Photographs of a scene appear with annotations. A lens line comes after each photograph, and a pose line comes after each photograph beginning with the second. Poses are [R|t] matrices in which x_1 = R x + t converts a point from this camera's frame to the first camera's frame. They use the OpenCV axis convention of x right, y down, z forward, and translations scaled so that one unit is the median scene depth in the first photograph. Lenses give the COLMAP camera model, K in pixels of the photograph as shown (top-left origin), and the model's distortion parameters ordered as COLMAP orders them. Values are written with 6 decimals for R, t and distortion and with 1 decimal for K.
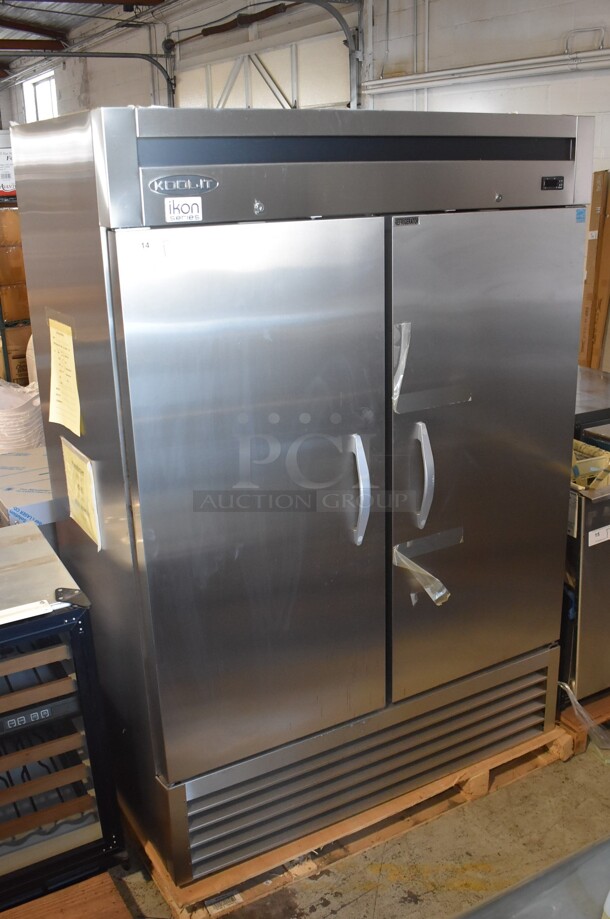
lens RADIAL K [[903.4, 0, 307.1], [0, 903.4, 463.6], [0, 0, 1]] dist [-0.087591, 0.000000]
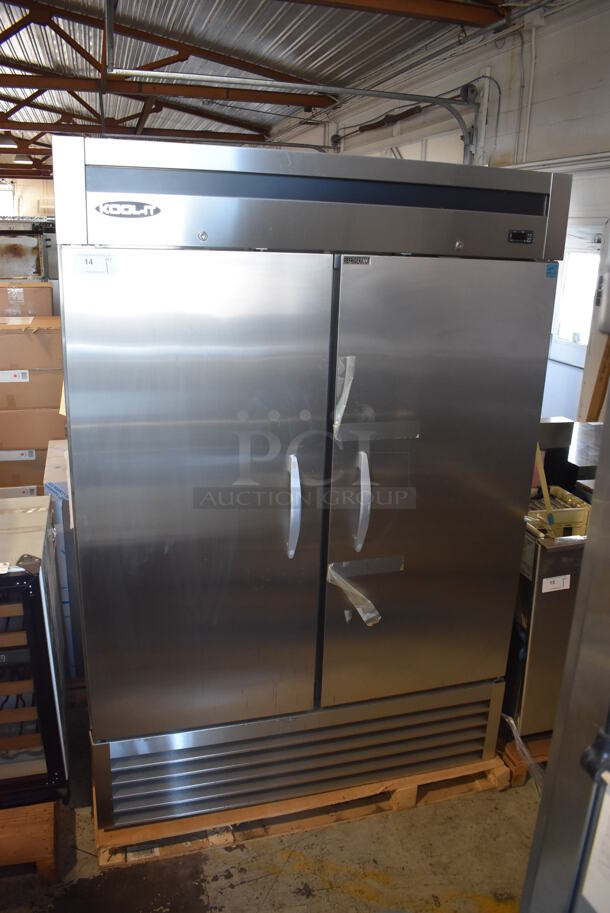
lens RADIAL K [[697.8, 0, 303.2], [0, 697.8, 452.5], [0, 0, 1]] dist [-0.078599, -0.008602]
pose [[0.968751, 0.122269, -0.215804, 0.216821], [-0.128904, 0.991513, -0.016889, -0.020671], [0.211908, 0.044179, 0.976291, 0.170634]]
